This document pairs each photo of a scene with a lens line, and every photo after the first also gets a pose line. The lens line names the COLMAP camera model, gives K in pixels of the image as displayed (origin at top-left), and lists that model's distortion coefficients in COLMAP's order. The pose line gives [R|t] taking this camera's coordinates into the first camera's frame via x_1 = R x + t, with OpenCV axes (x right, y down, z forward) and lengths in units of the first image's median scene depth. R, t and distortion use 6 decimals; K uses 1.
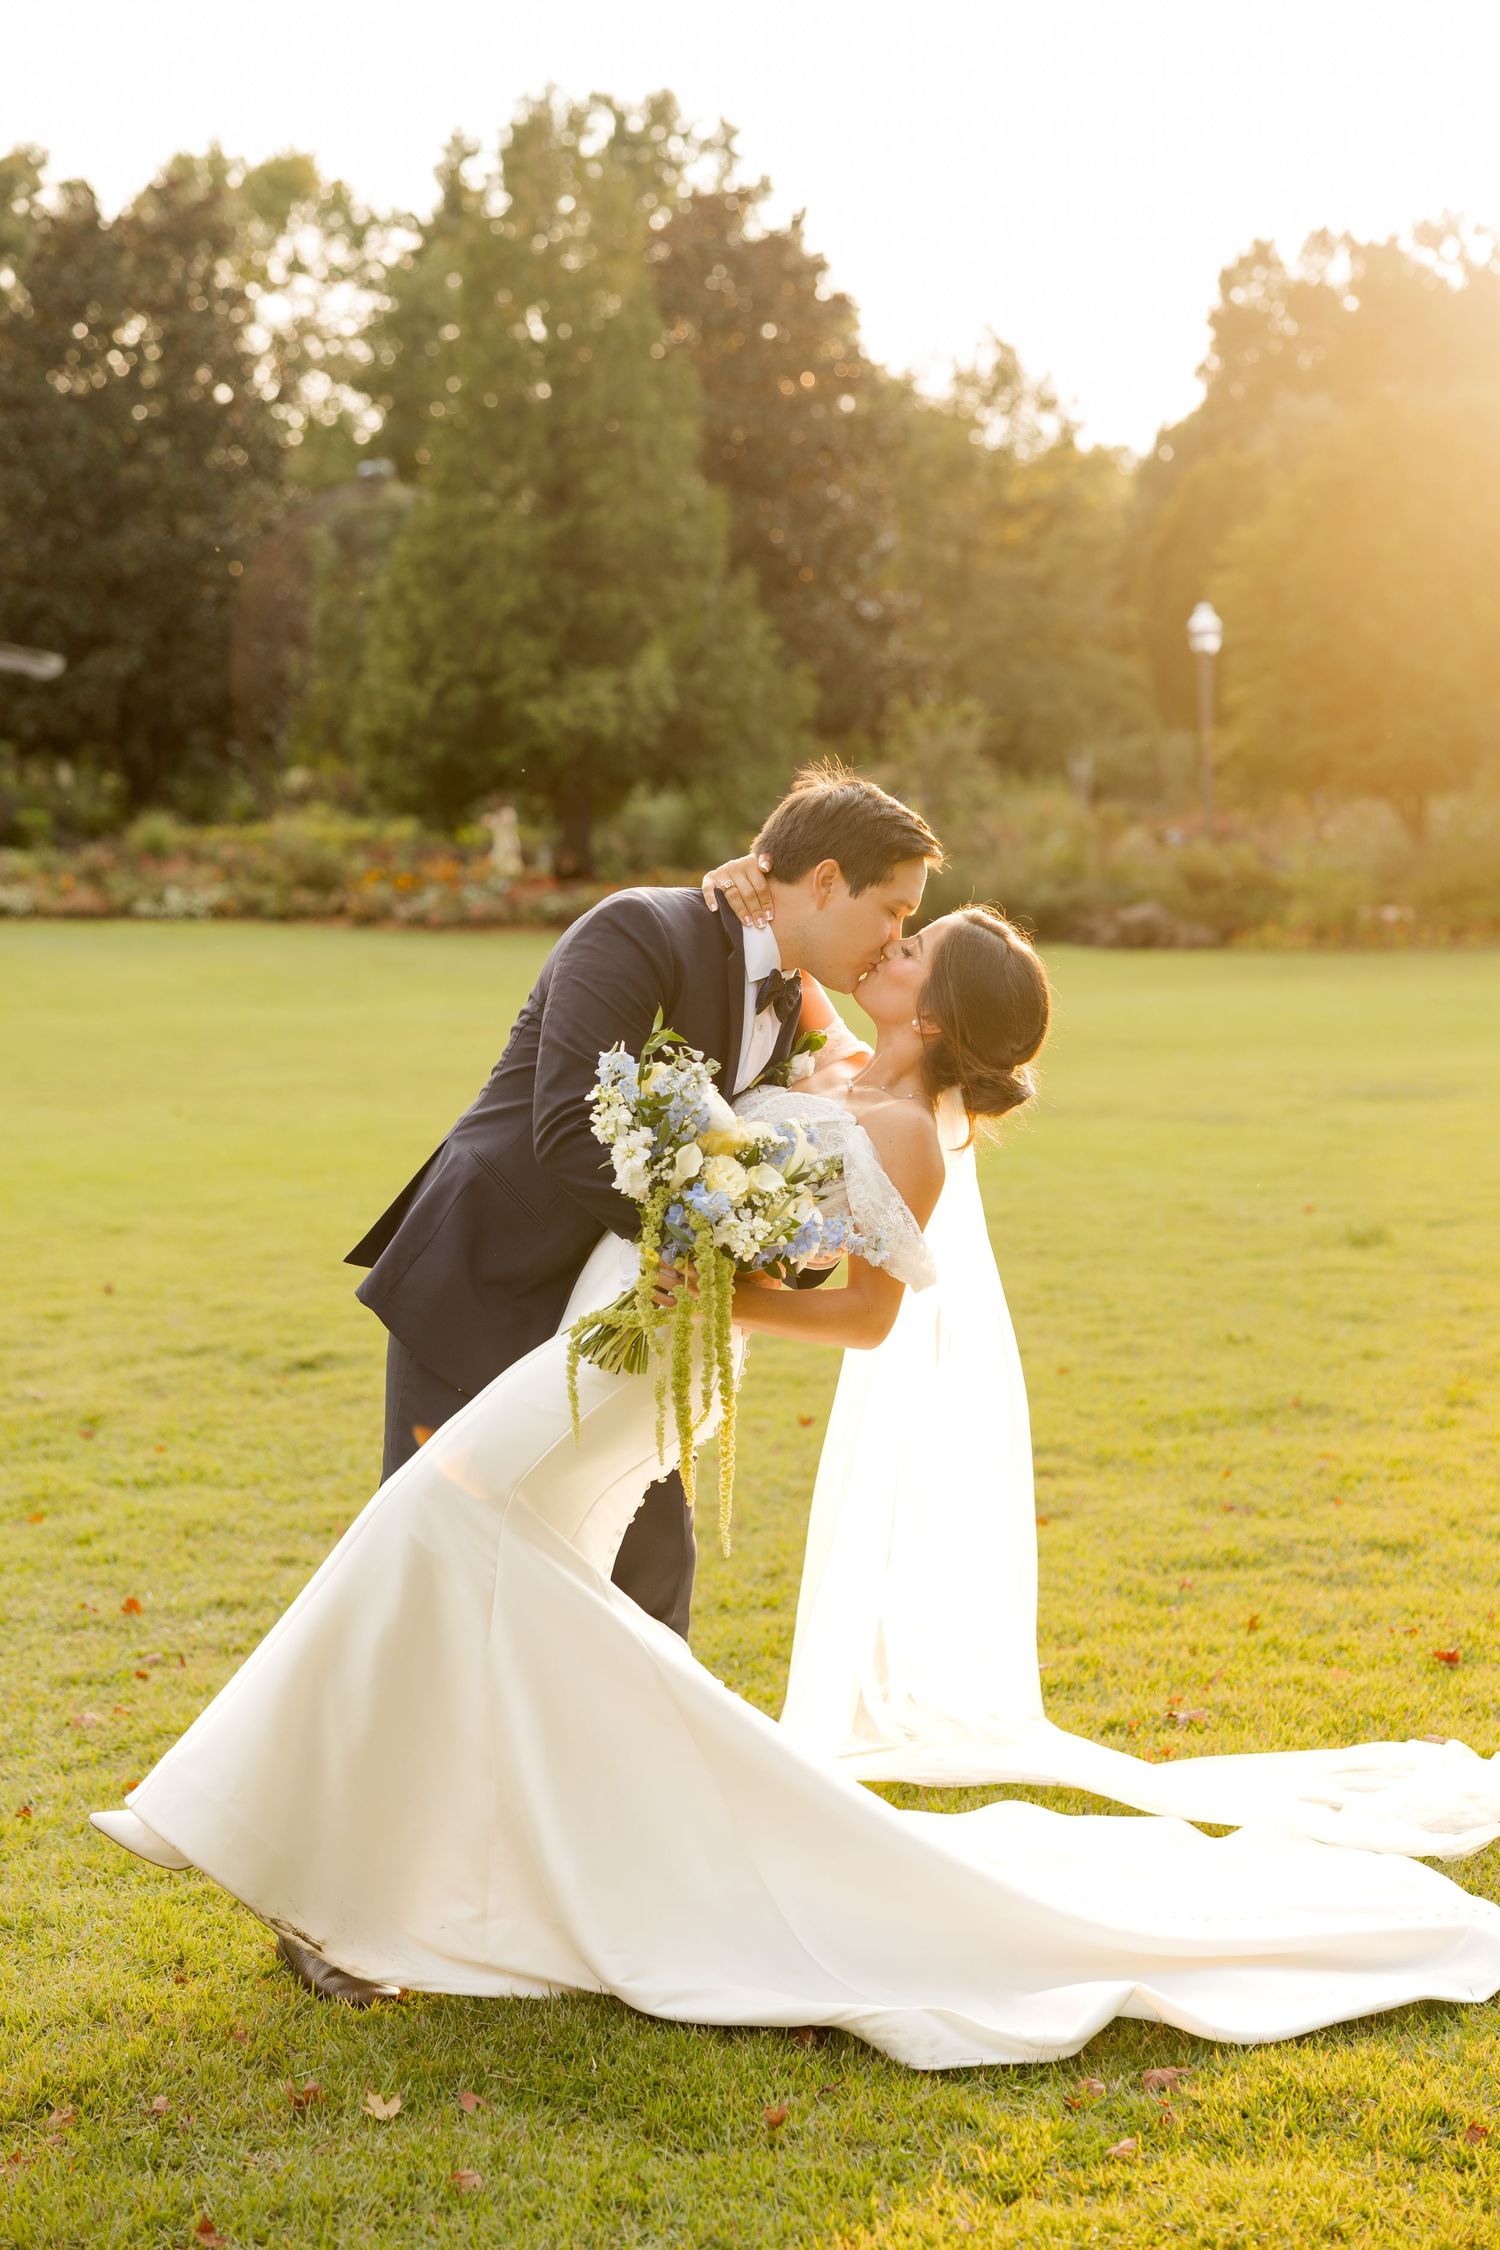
lens RADIAL K [[3649.6, 0, 750.0], [0, 3649.6, 1125.0], [0, 0, 1]] dist [0.019250, -0.010724]
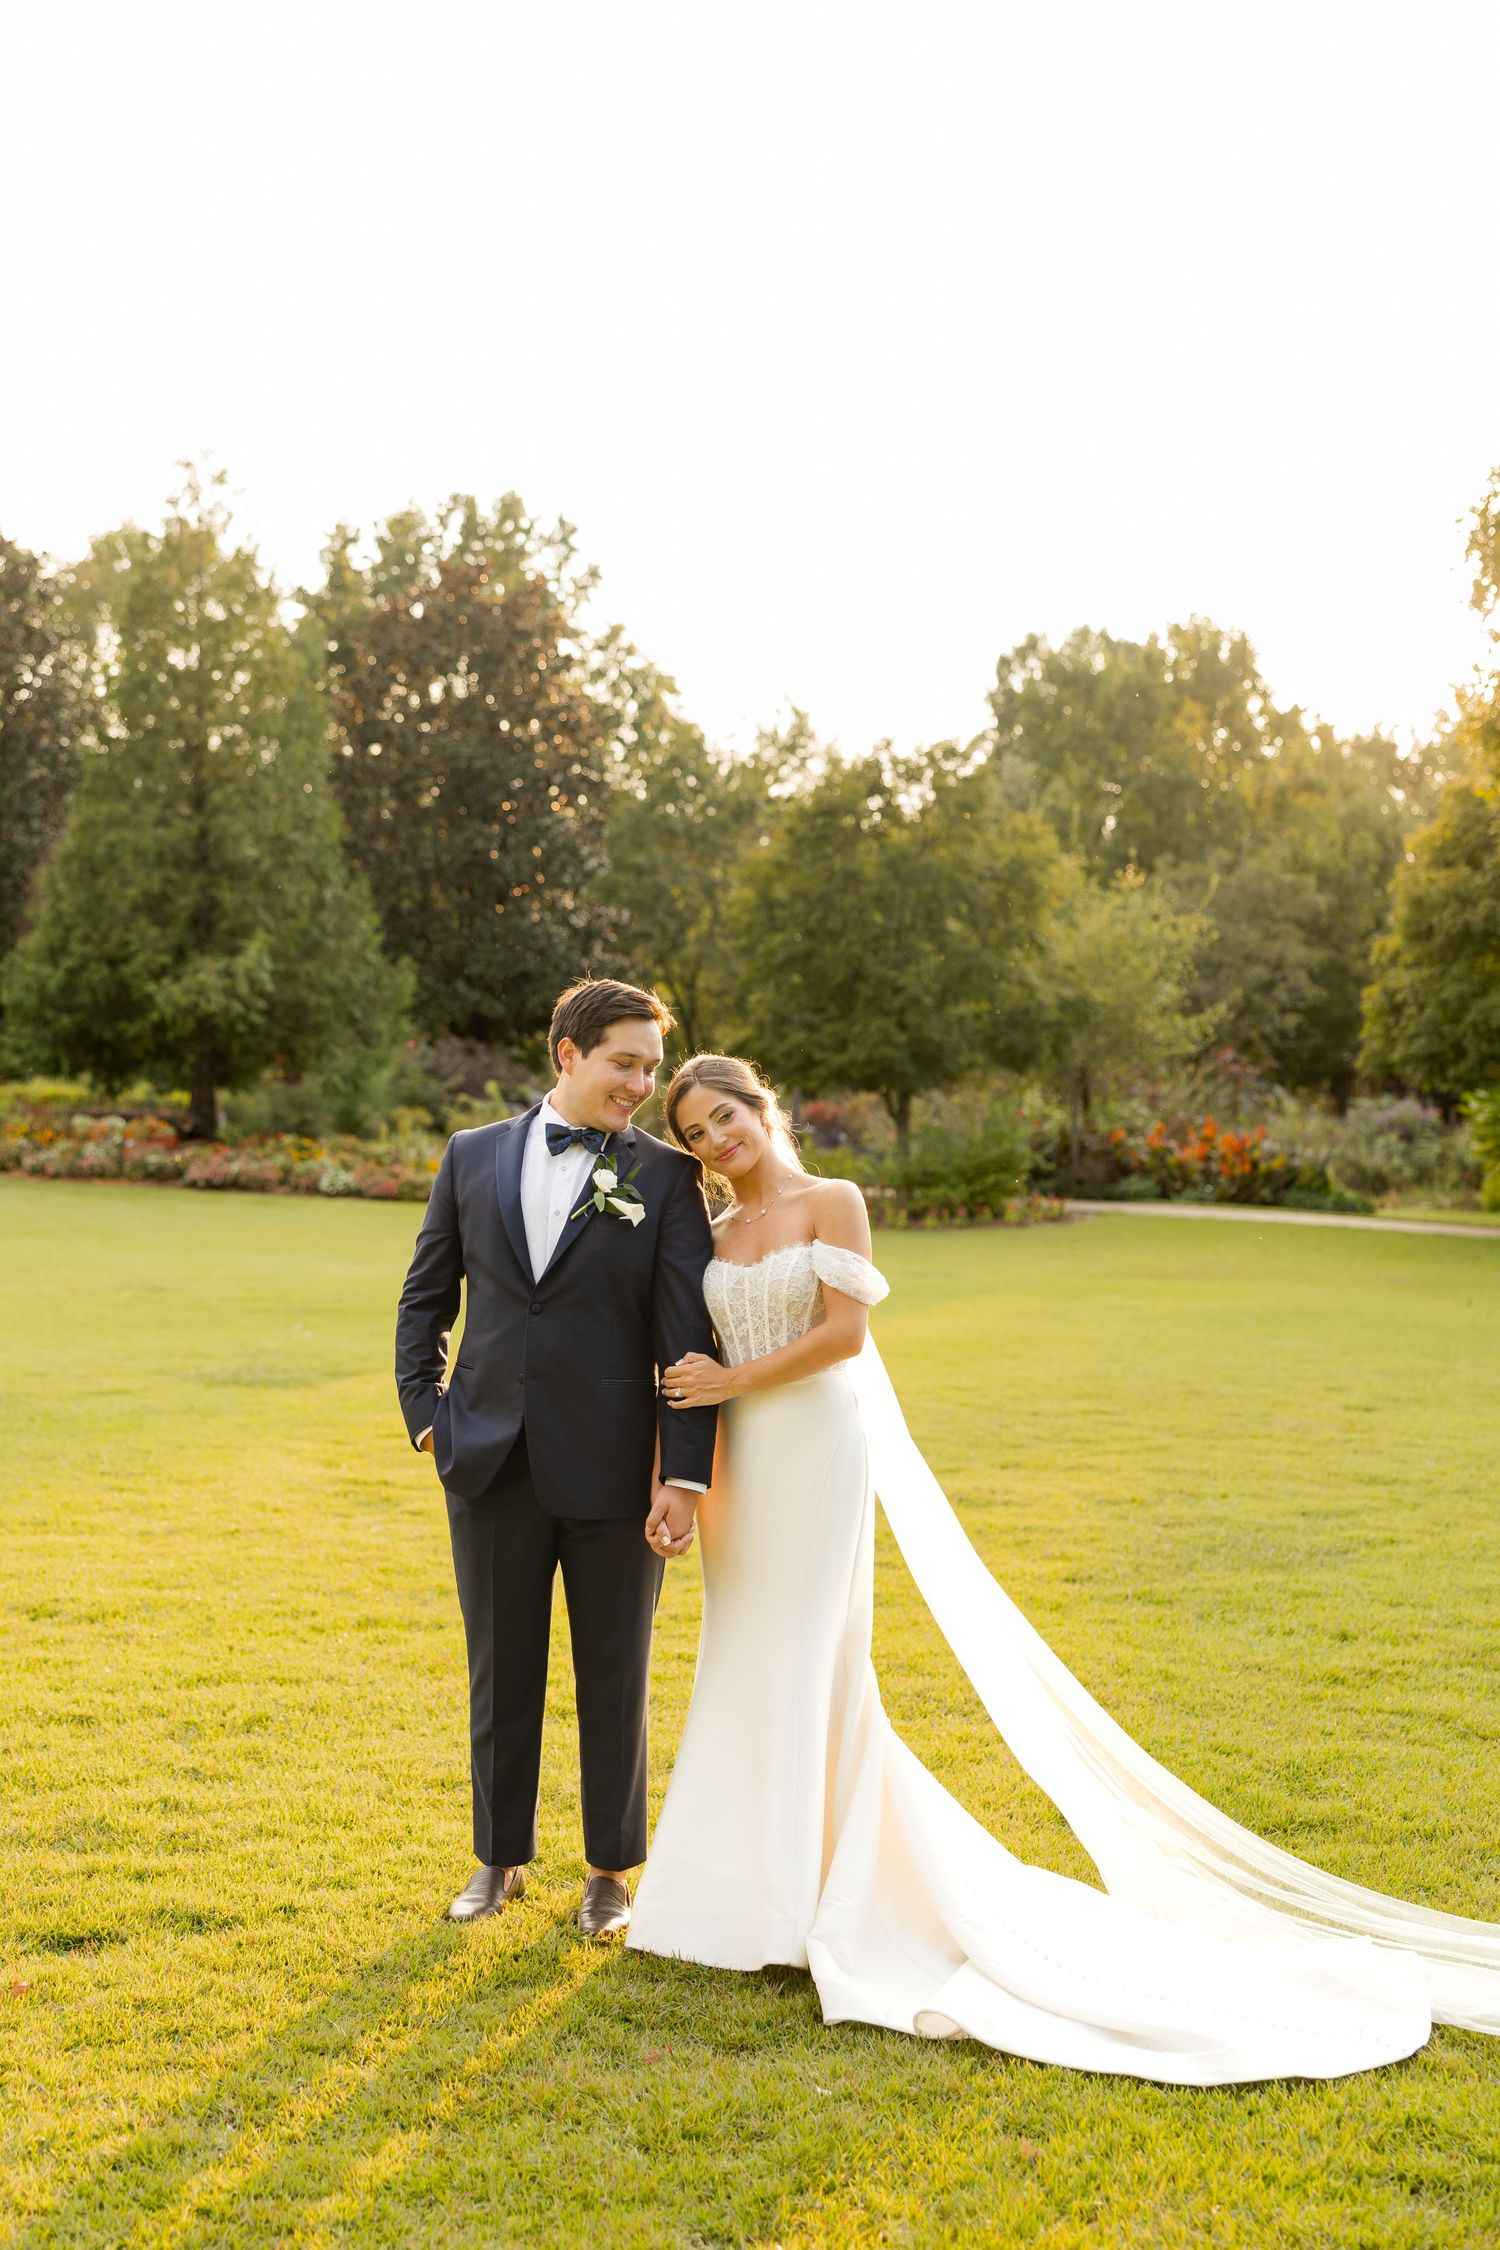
lens RADIAL K [[2886.1, 0, 750.0], [0, 2886.1, 1125.0], [0, 0, 1]] dist [0.003631, 0.002112]
pose [[0.998457, 0.037211, -0.041209, 0.162500], [-0.040268, 0.996292, -0.076029, -0.010598], [0.038227, 0.077571, 0.996254, 0.114039]]
